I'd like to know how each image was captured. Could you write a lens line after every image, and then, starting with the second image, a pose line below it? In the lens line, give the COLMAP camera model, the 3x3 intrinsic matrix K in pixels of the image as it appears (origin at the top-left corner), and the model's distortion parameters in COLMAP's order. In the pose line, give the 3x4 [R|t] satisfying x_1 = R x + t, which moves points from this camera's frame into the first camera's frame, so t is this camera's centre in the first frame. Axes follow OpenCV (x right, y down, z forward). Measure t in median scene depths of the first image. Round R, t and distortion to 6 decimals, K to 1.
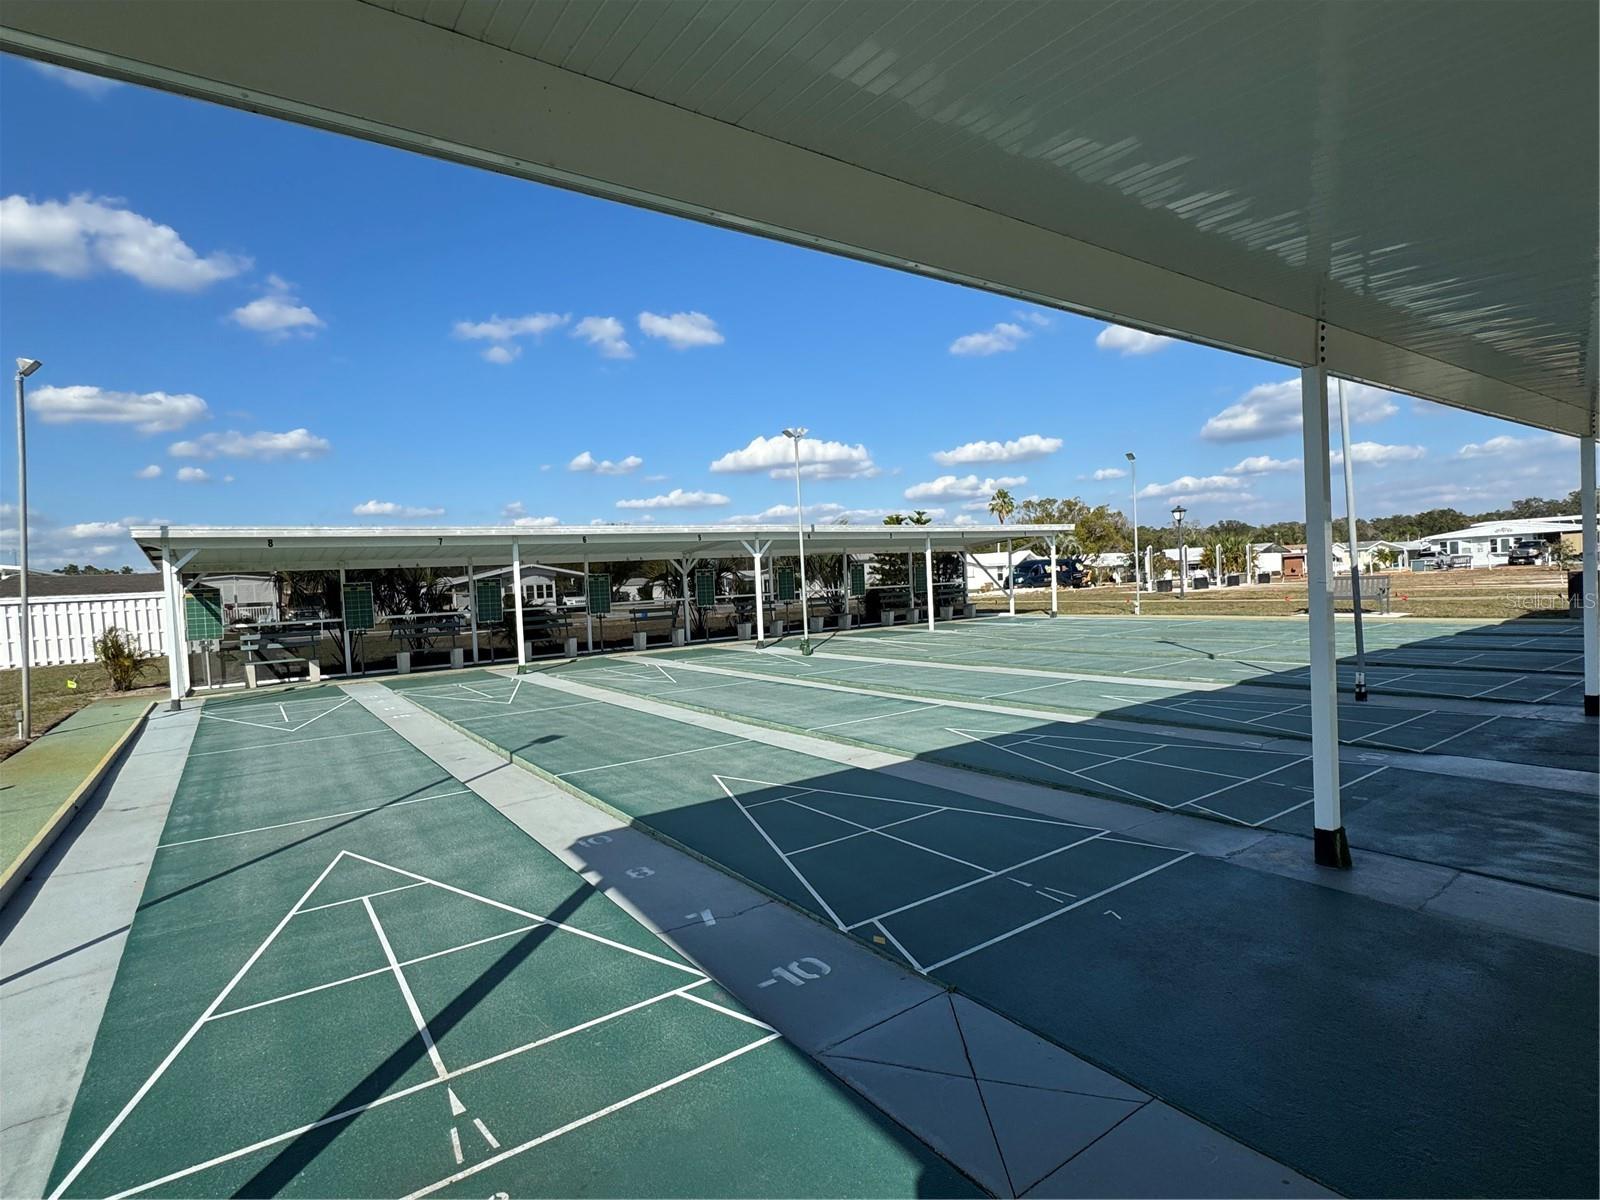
lens RADIAL K [[781.3, 0, 789.0], [0, 781.3, 597.5], [0, 0, 1]] dist [0.001558, 0.000287]
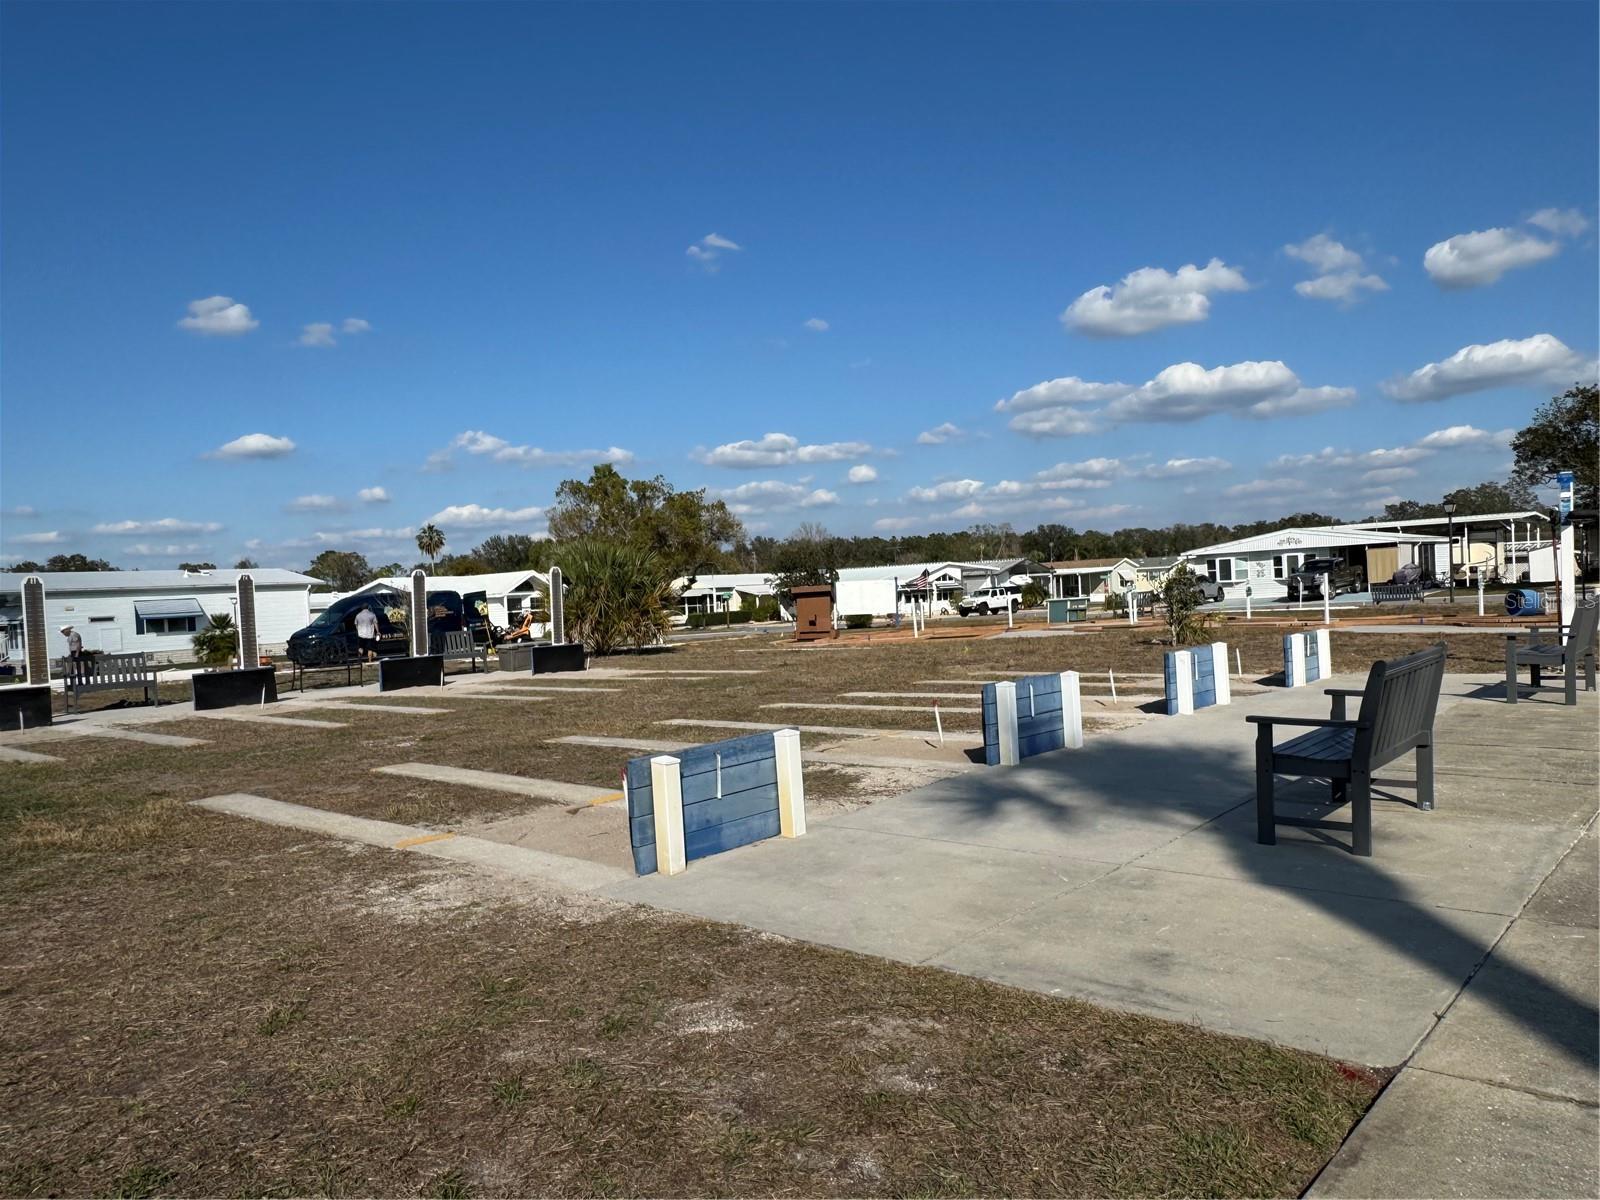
lens RADIAL K [[1150.8, 0, 797.4], [0, 1150.8, 594.1], [0, 0, 1]] dist [0.001472, 0.006151]
pose [[0.967440, 0.000180, 0.253101, 0.325306], [0.008150, 0.999459, -0.031865, -0.020601], [-0.252969, 0.032891, 0.966915, 0.247110]]
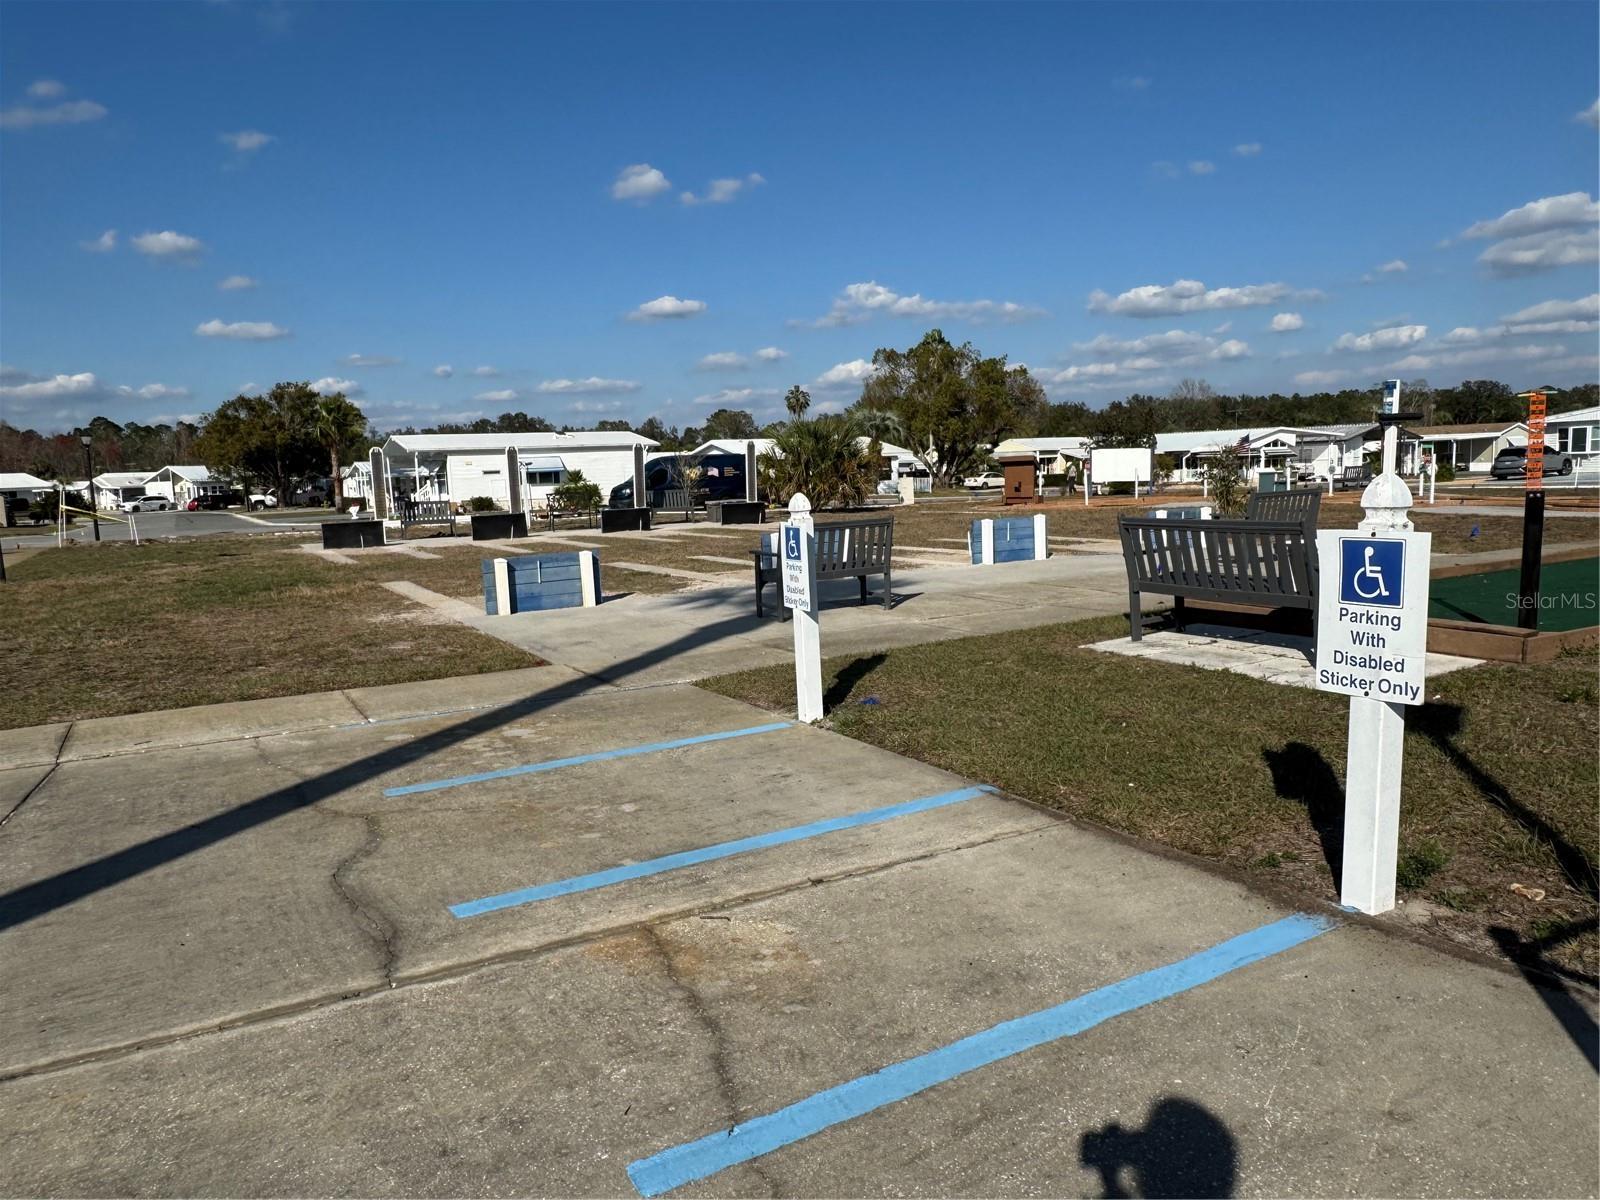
lens RADIAL K [[1150.8, 0, 794.2], [0, 1150.8, 637.9], [0, 0, 1]] dist [0.001472, 0.006151]
pose [[0.996801, 0.026617, -0.075355, 0.389991], [-0.016729, 0.991513, 0.128930, -0.022583], [0.078147, -0.127257, 0.988786, 0.168540]]
